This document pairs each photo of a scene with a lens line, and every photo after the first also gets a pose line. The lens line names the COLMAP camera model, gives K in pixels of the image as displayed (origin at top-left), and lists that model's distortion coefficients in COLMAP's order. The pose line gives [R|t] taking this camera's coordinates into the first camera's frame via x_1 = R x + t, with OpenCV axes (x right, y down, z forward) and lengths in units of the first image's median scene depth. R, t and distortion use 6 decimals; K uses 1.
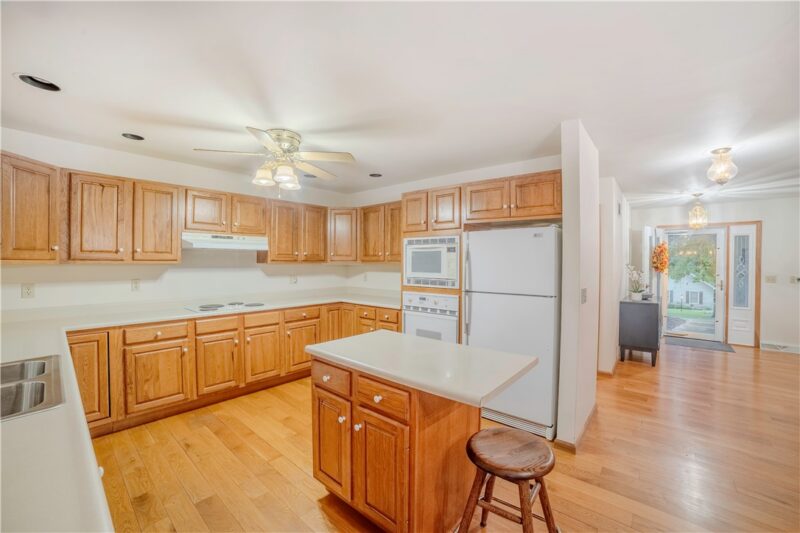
lens RADIAL K [[352.8, 0, 405.7], [0, 352.8, 267.9], [0, 0, 1]] dist [-0.000025, -0.000055]
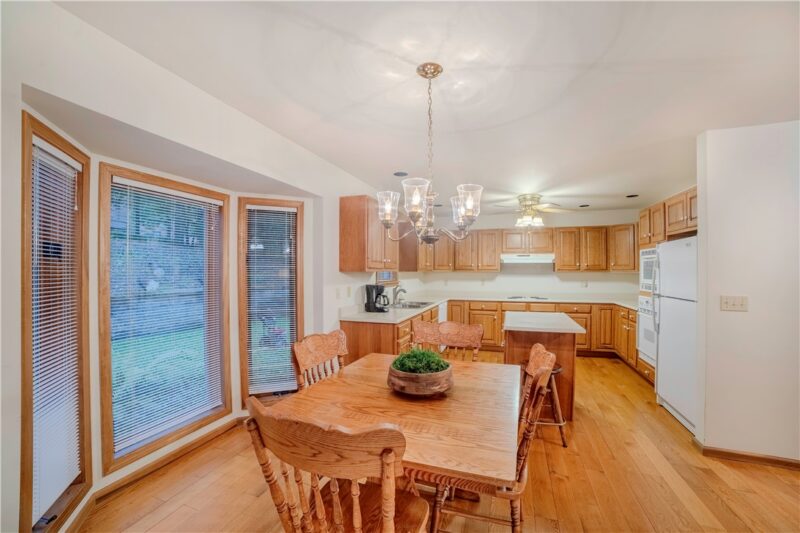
lens RADIAL K [[352.8, 0, 405.7], [0, 352.8, 267.9], [0, 0, 1]] dist [-0.000025, -0.000055]
pose [[0.433467, -0.010259, -0.901111, 0.732853], [-0.014995, 0.999715, -0.018595, 0.009025], [0.901045, 0.021572, 0.433190, -0.209662]]
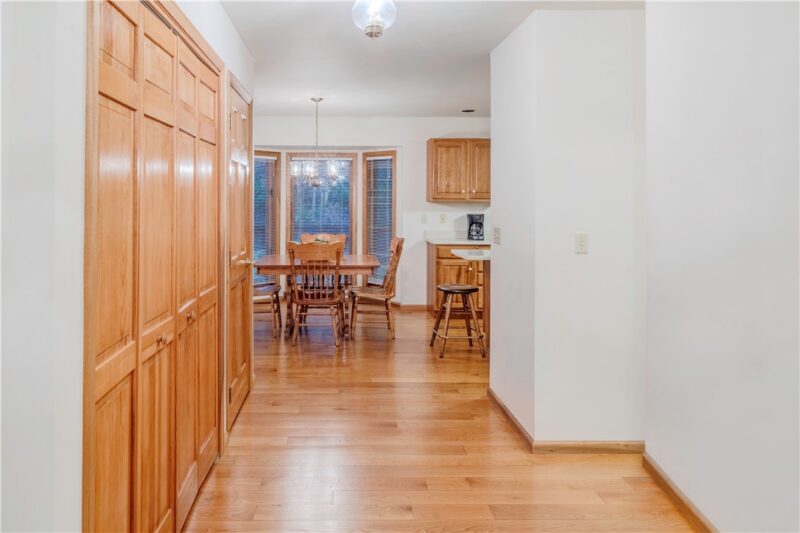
lens RADIAL K [[538.3, 0, 400.0], [0, 538.3, 266.5], [0, 0, 1]] dist [-0.000218, 0.000285]
pose [[-0.655906, 0.080247, -0.750565, 1.278683], [-0.023088, 0.991735, 0.126208, -0.006441], [0.754489, 0.100110, -0.648632, 1.294646]]
